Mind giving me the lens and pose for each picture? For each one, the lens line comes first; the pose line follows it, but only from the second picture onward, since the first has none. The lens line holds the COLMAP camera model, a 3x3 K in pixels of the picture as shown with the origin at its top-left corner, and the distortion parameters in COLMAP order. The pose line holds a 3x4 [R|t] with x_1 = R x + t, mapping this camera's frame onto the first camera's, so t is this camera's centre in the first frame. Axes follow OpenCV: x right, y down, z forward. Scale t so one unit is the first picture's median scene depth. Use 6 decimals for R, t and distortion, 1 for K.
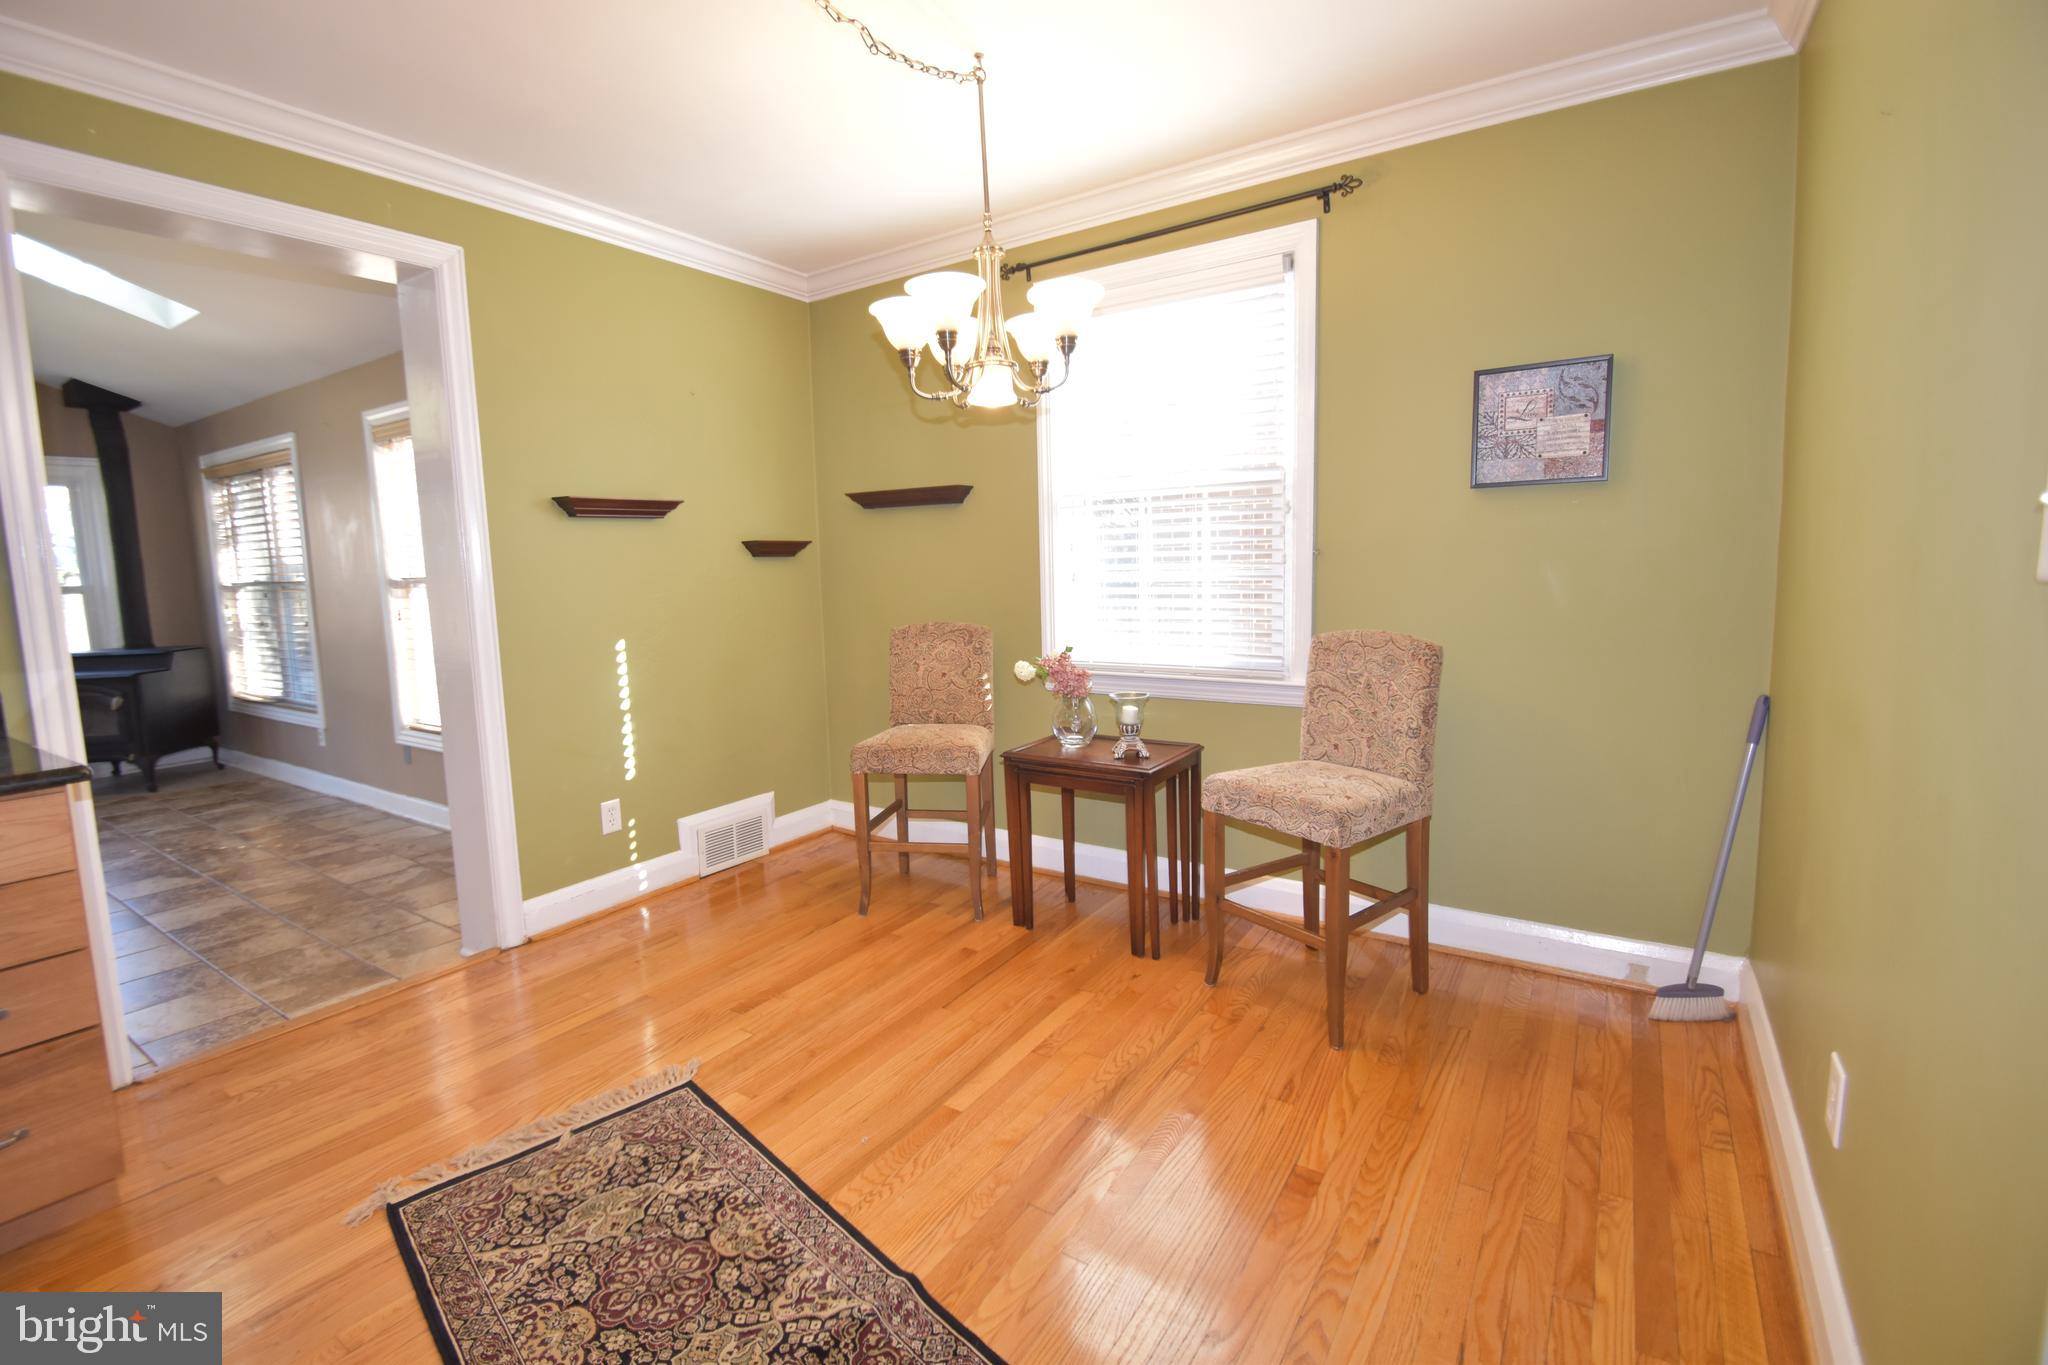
lens RADIAL K [[911.1, 0, 1004.7], [0, 911.1, 662.0], [0, 0, 1]] dist [0.003582, -0.007075]
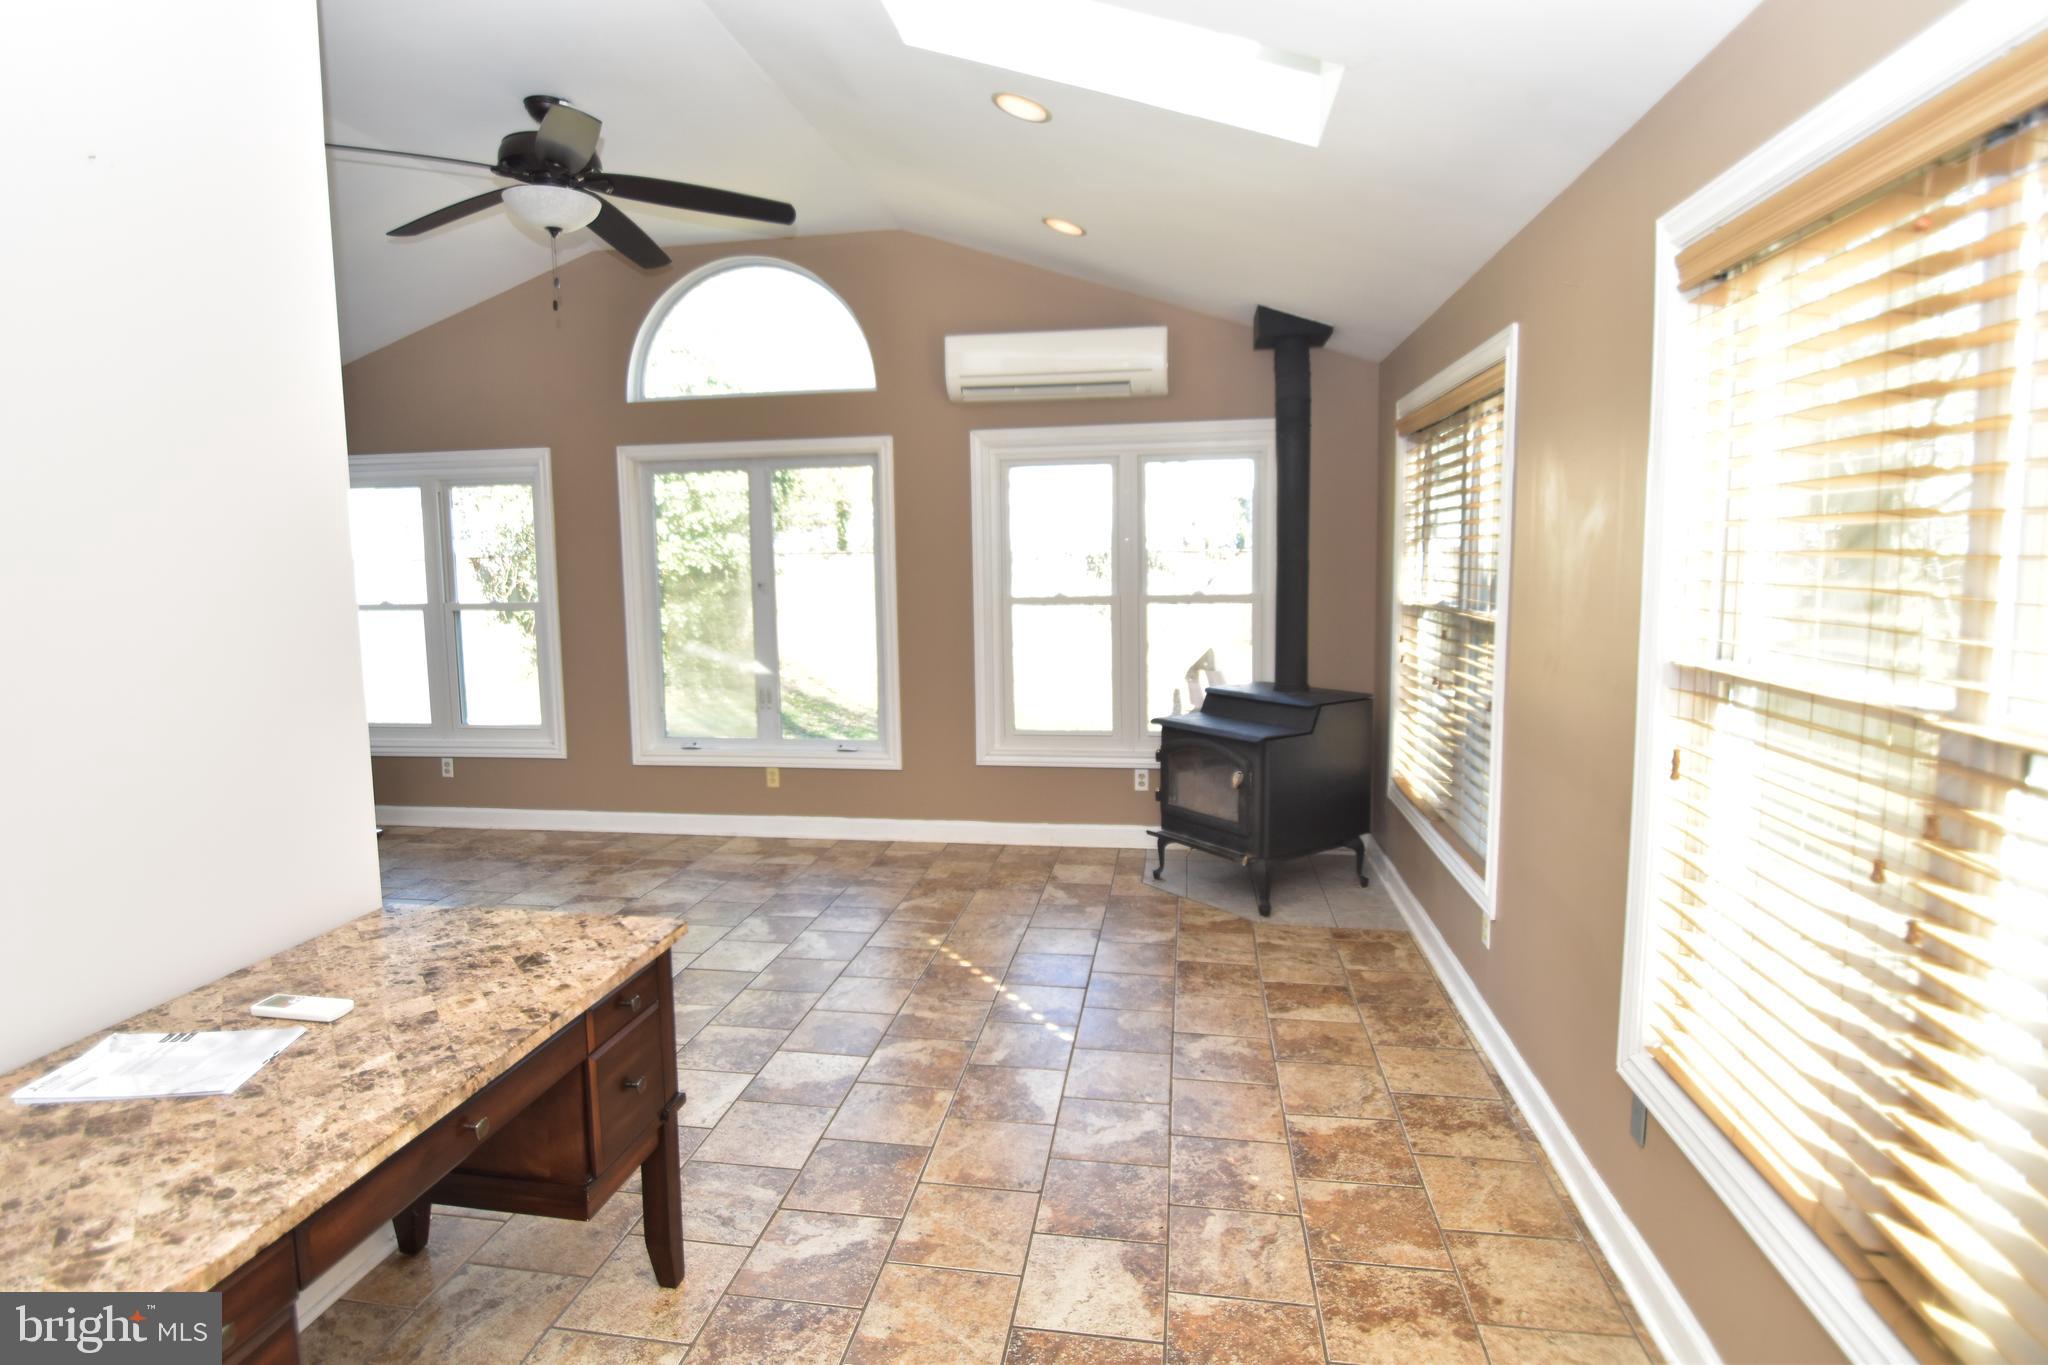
lens RADIAL K [[1056.5, 0, 987.4], [0, 1056.5, 660.5], [0, 0, 1]] dist [0.001448, 0.000037]
pose [[0.406756, 0.113328, -0.906480, -1.005623], [-0.100897, 0.991778, 0.078718, -0.243108], [0.907948, 0.059442, 0.414846, 1.428615]]
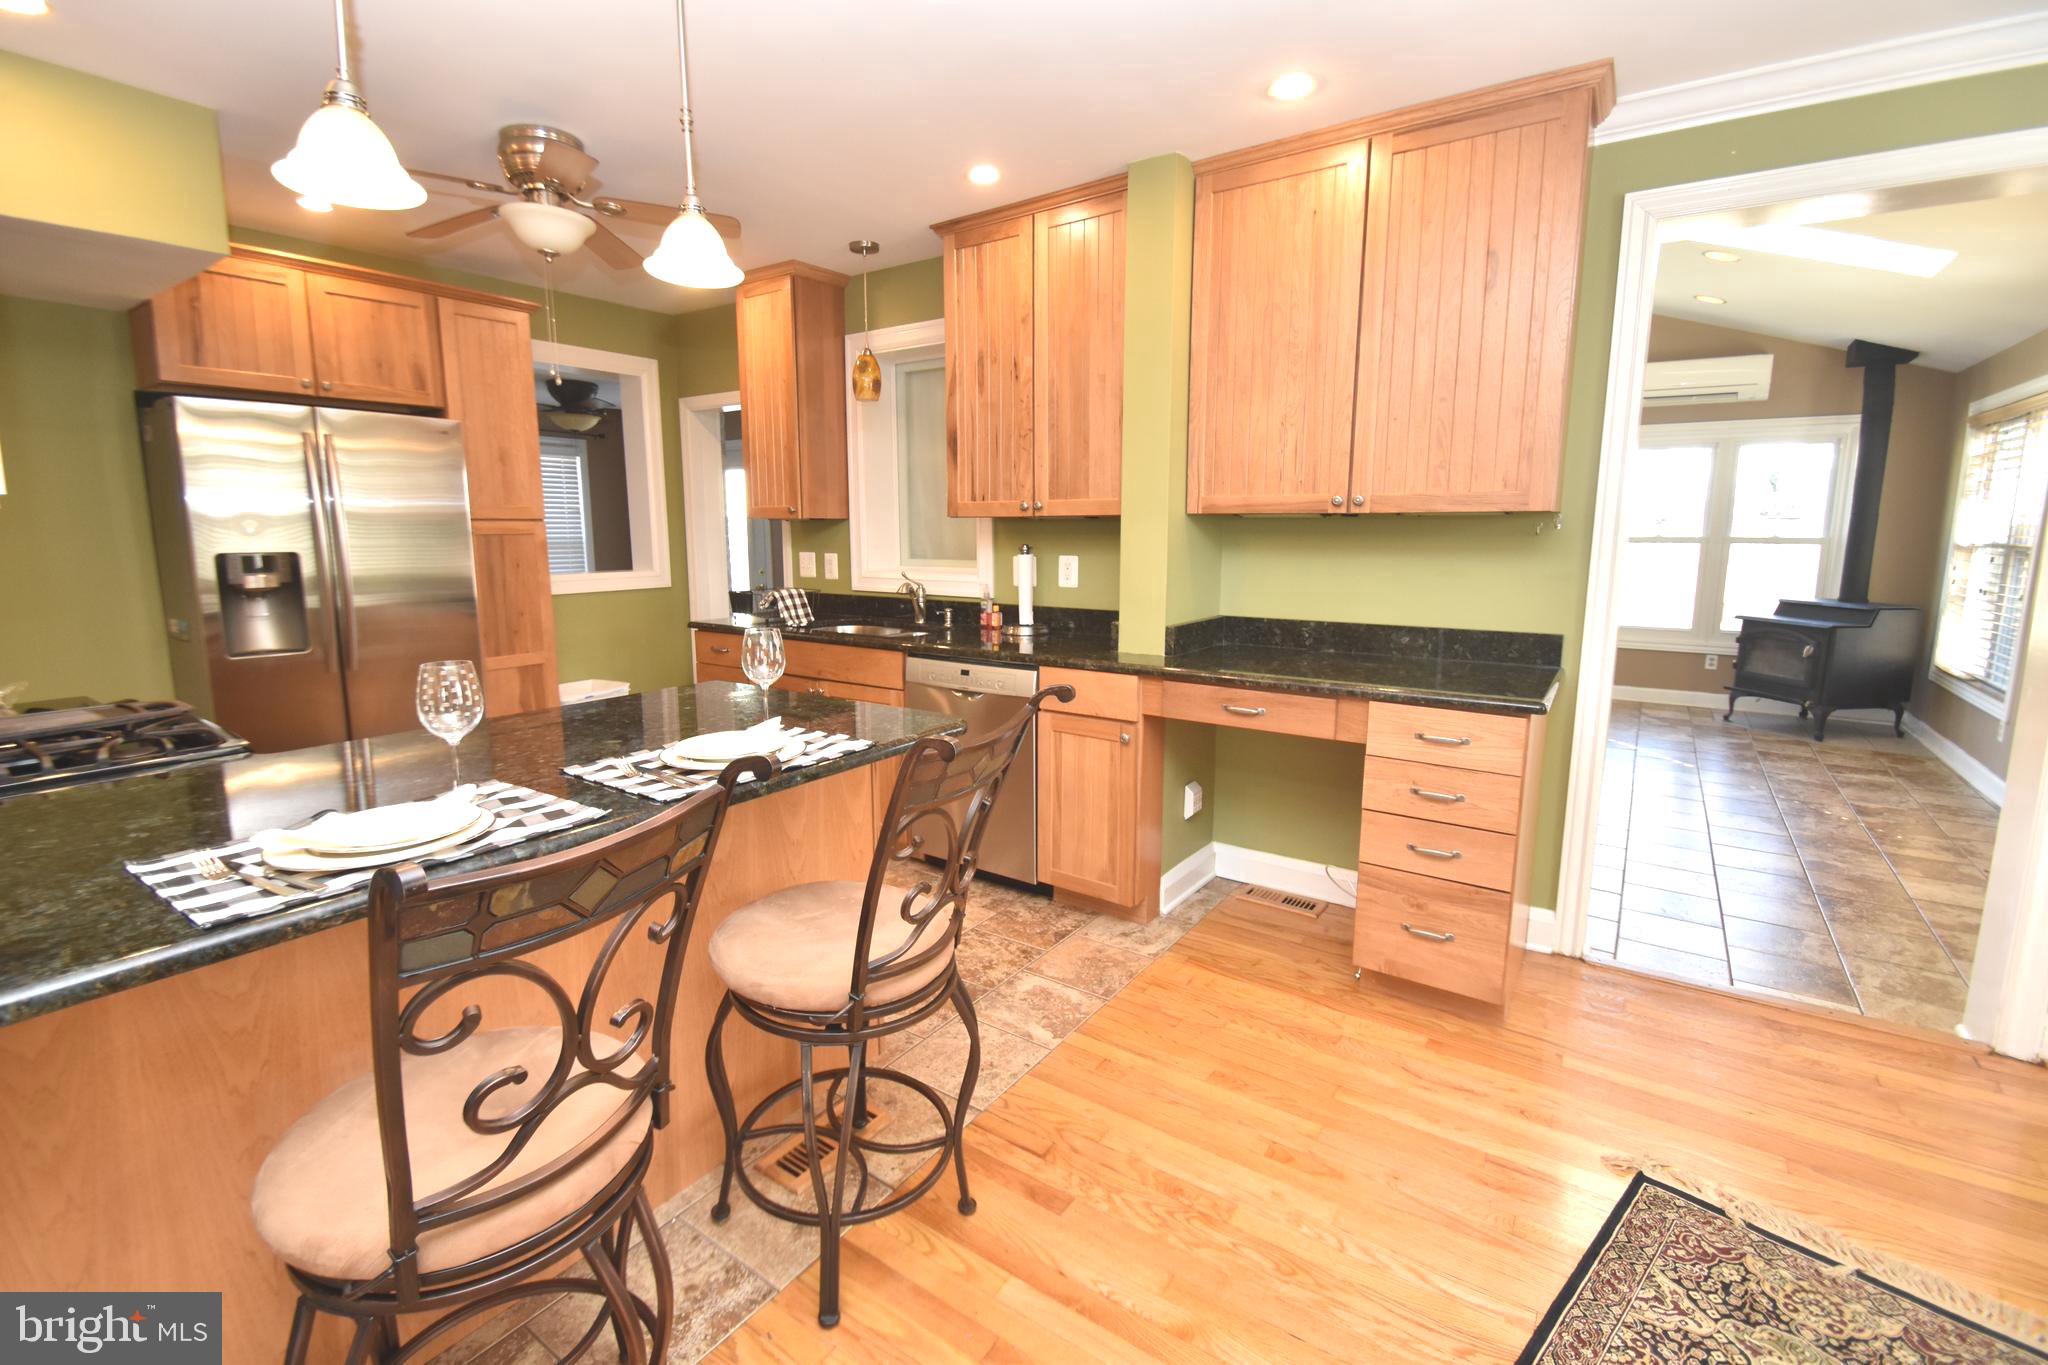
lens RADIAL K [[911.1, 0, 1004.7], [0, 911.1, 662.0], [0, 0, 1]] dist [0.003582, -0.007075]
pose [[-0.020895, 0.178485, -0.983721, 0.257475], [-0.110231, 0.977526, 0.179702, -0.085551], [0.993686, 0.112192, -0.000751, 0.193972]]
